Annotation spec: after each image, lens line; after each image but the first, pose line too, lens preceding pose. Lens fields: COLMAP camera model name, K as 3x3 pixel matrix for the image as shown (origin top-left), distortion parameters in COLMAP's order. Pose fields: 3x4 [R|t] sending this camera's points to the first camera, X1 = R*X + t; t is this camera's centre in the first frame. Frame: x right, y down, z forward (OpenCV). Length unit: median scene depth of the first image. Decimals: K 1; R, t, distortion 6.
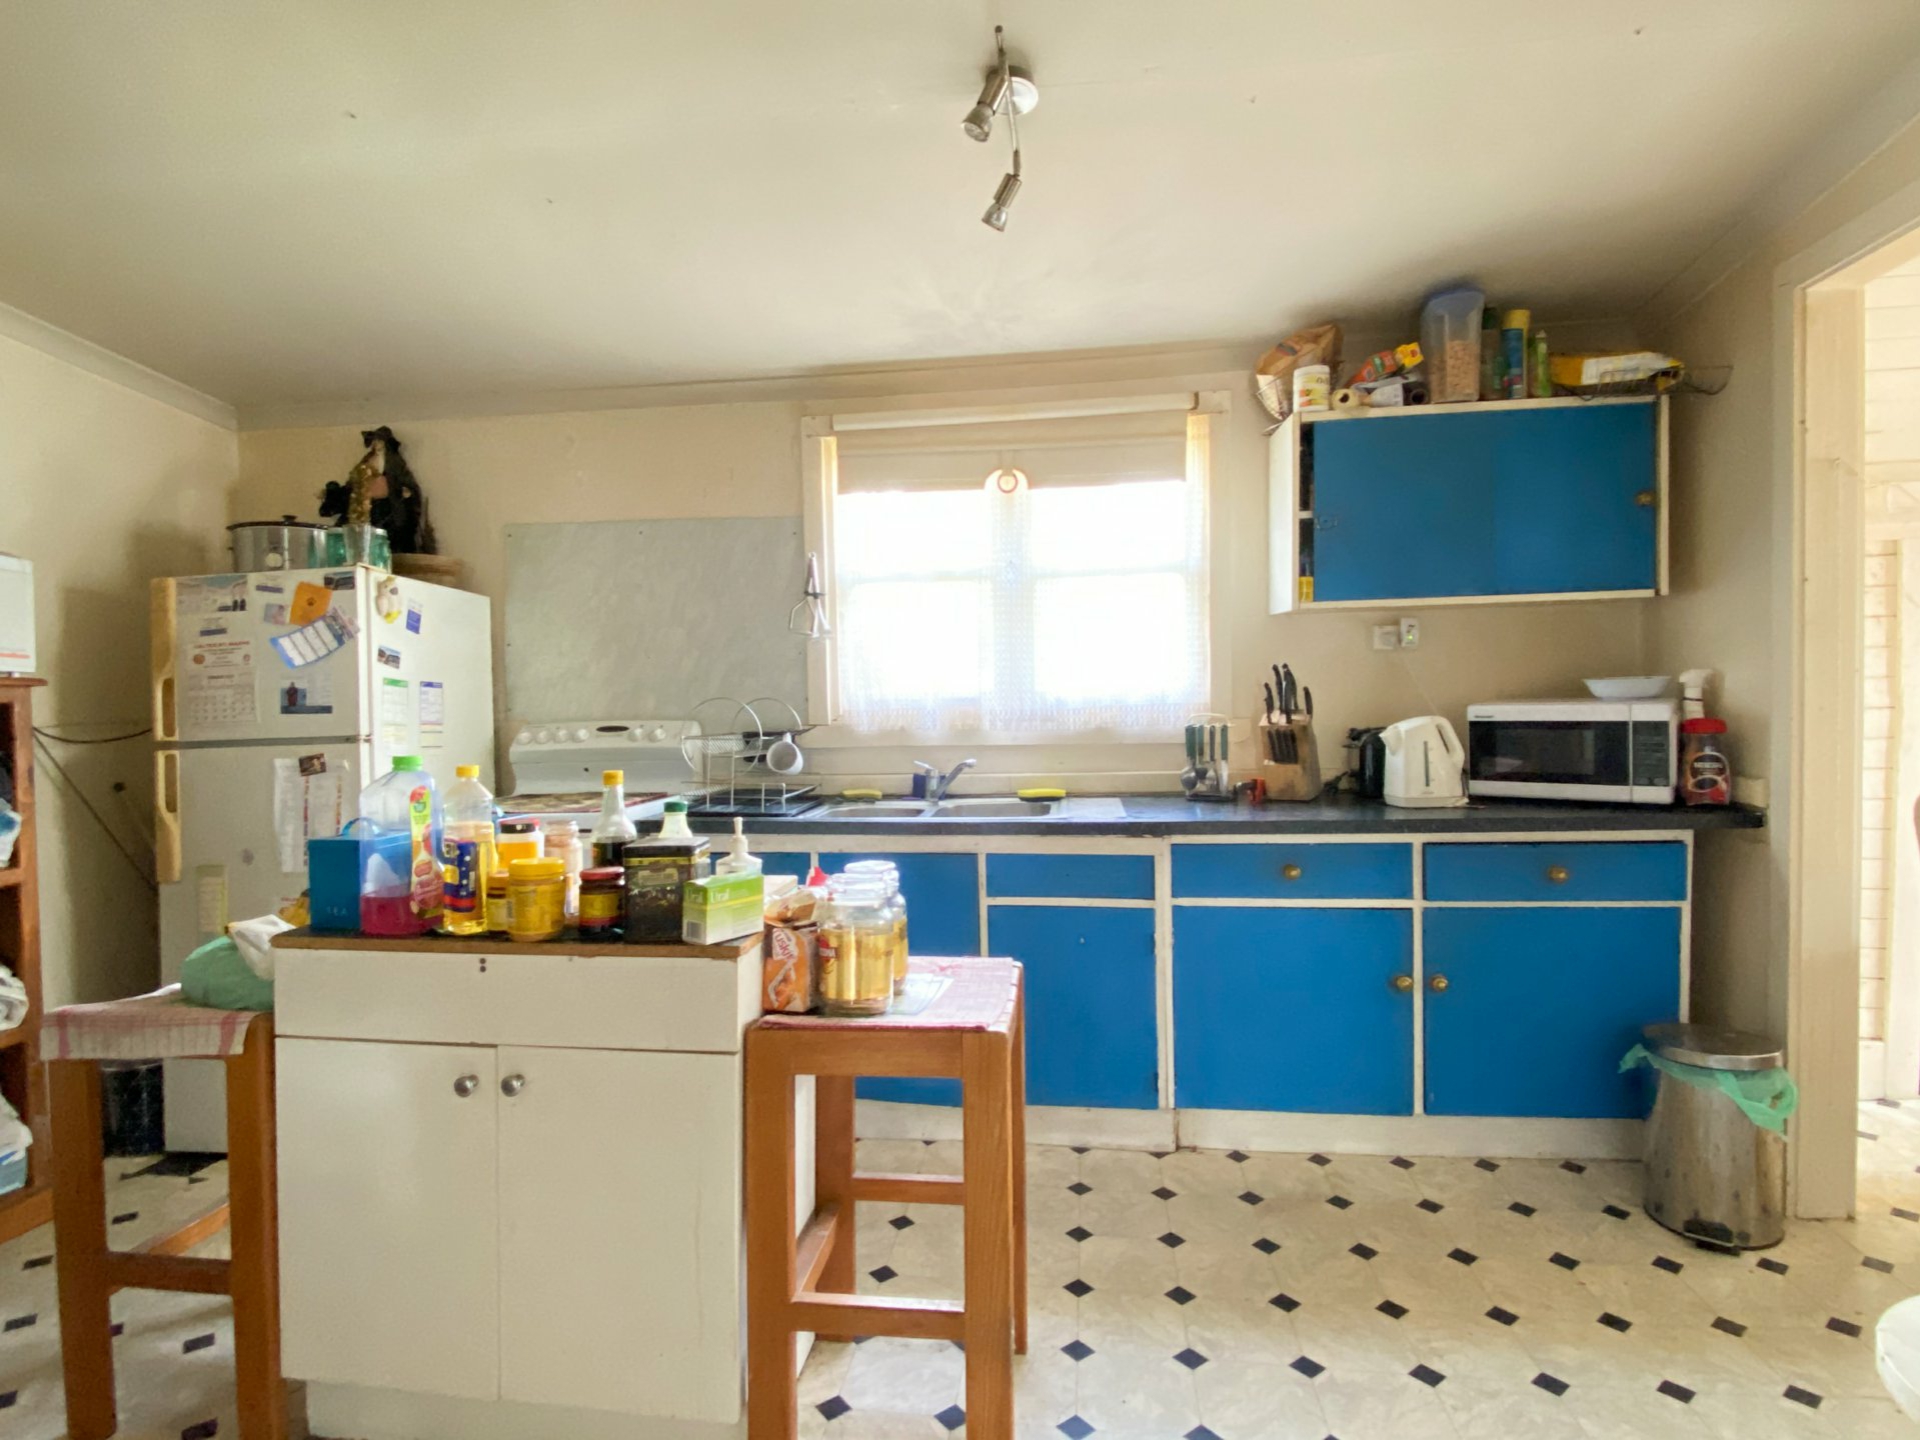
lens RADIAL K [[947.4, 0, 960.0], [0, 947.4, 720.0], [0, 0, 1]] dist [0.038437, -0.000858]
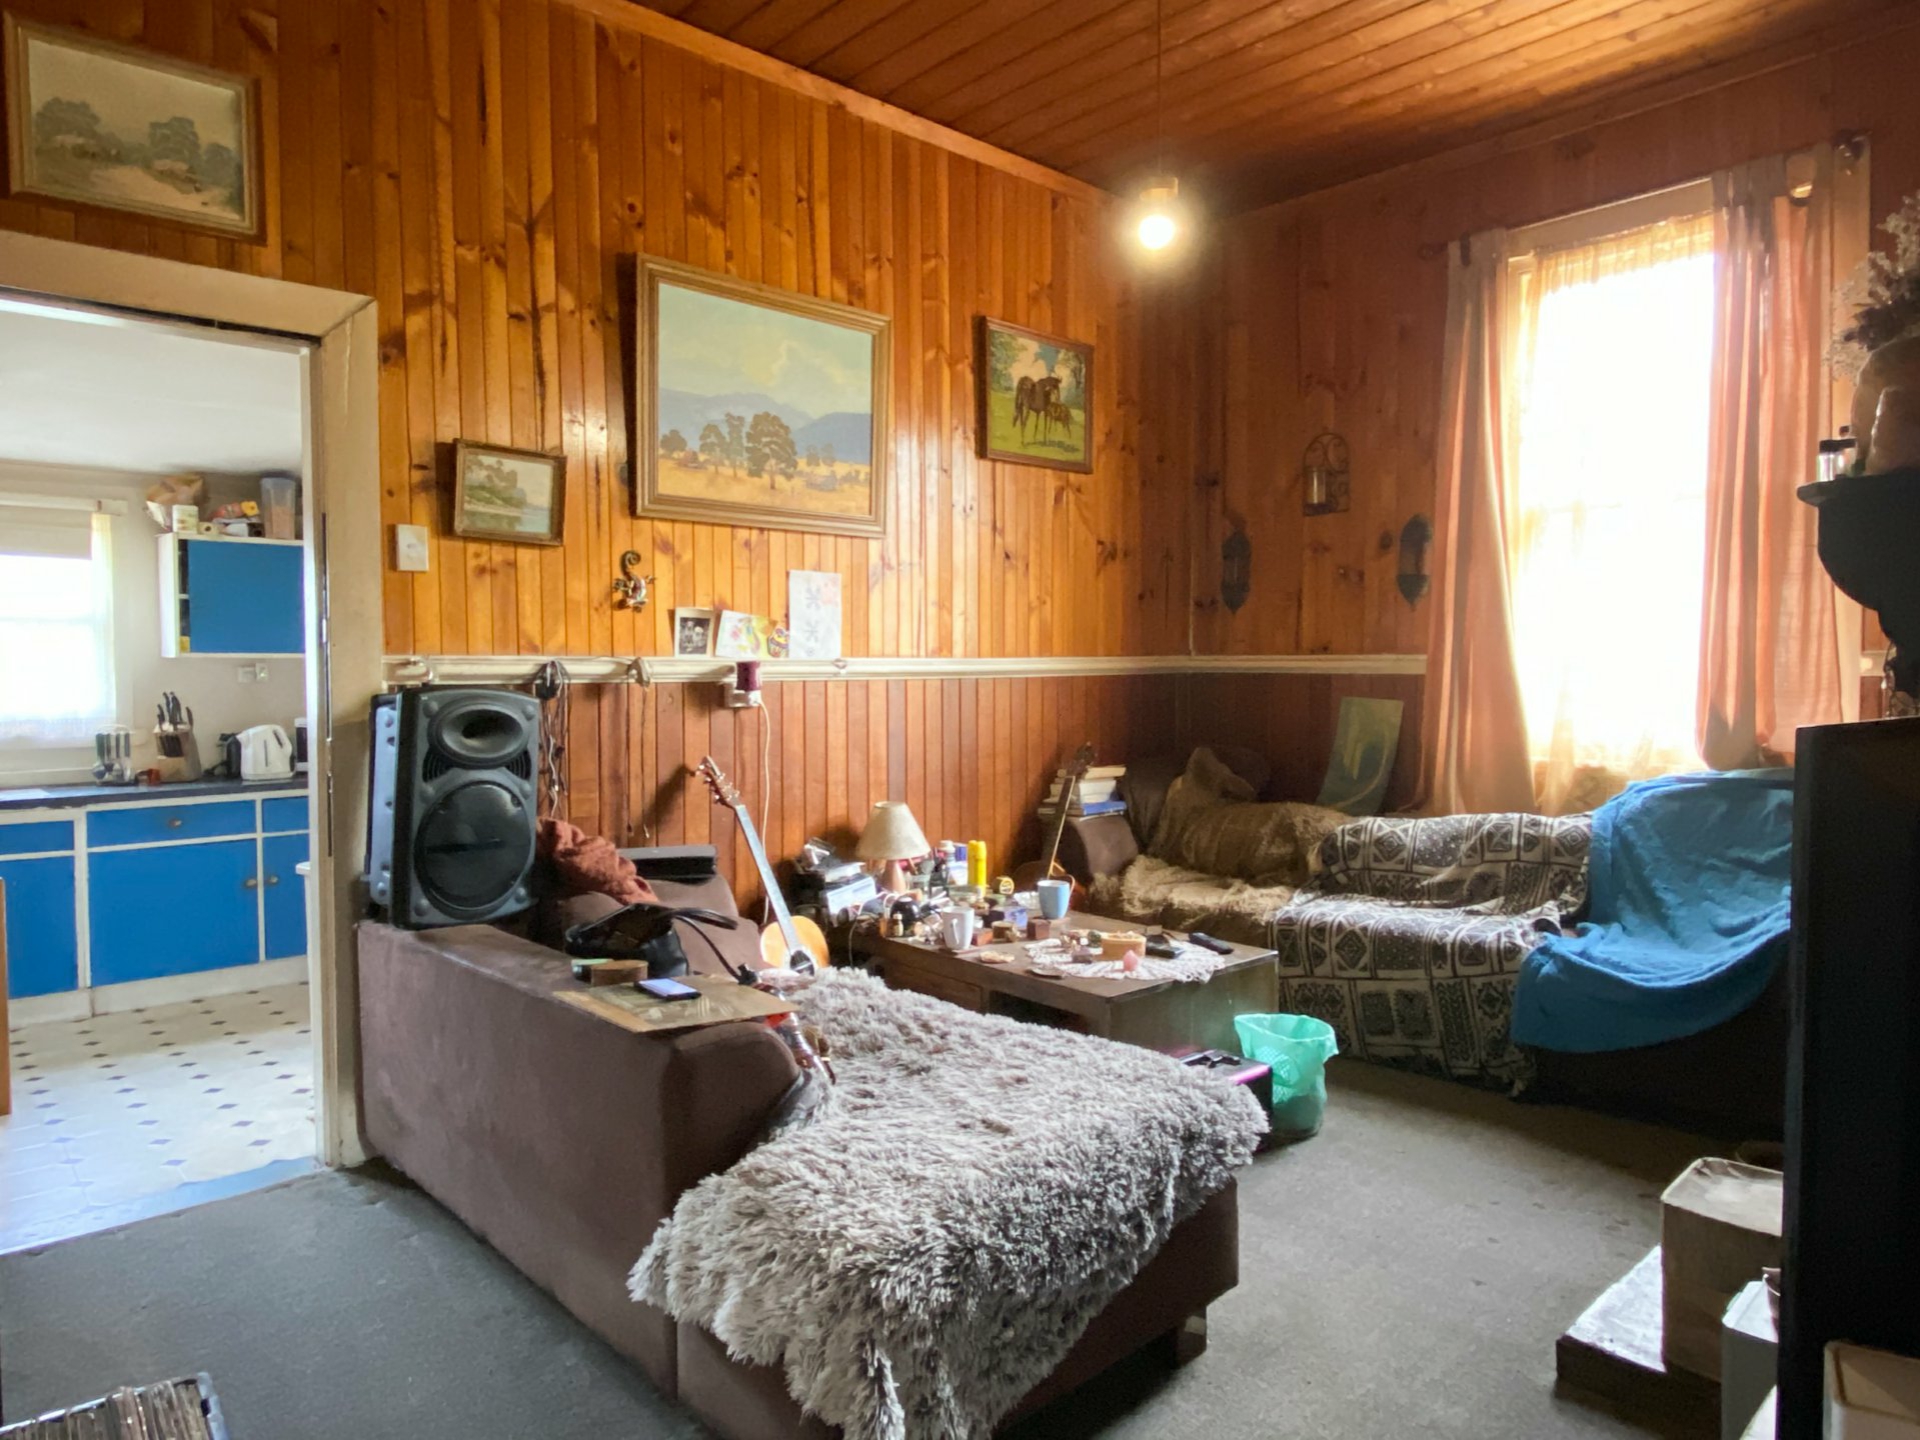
lens RADIAL K [[1245.6, 0, 960.0], [0, 1245.6, 720.0], [0, 0, 1]] dist [0.004398, 0.000203]
pose [[0.654892, -0.009070, 0.755668, -0.351950], [0.020500, 0.999773, -0.005766, 0.024232], [-0.755445, 0.019267, 0.654929, -1.295494]]
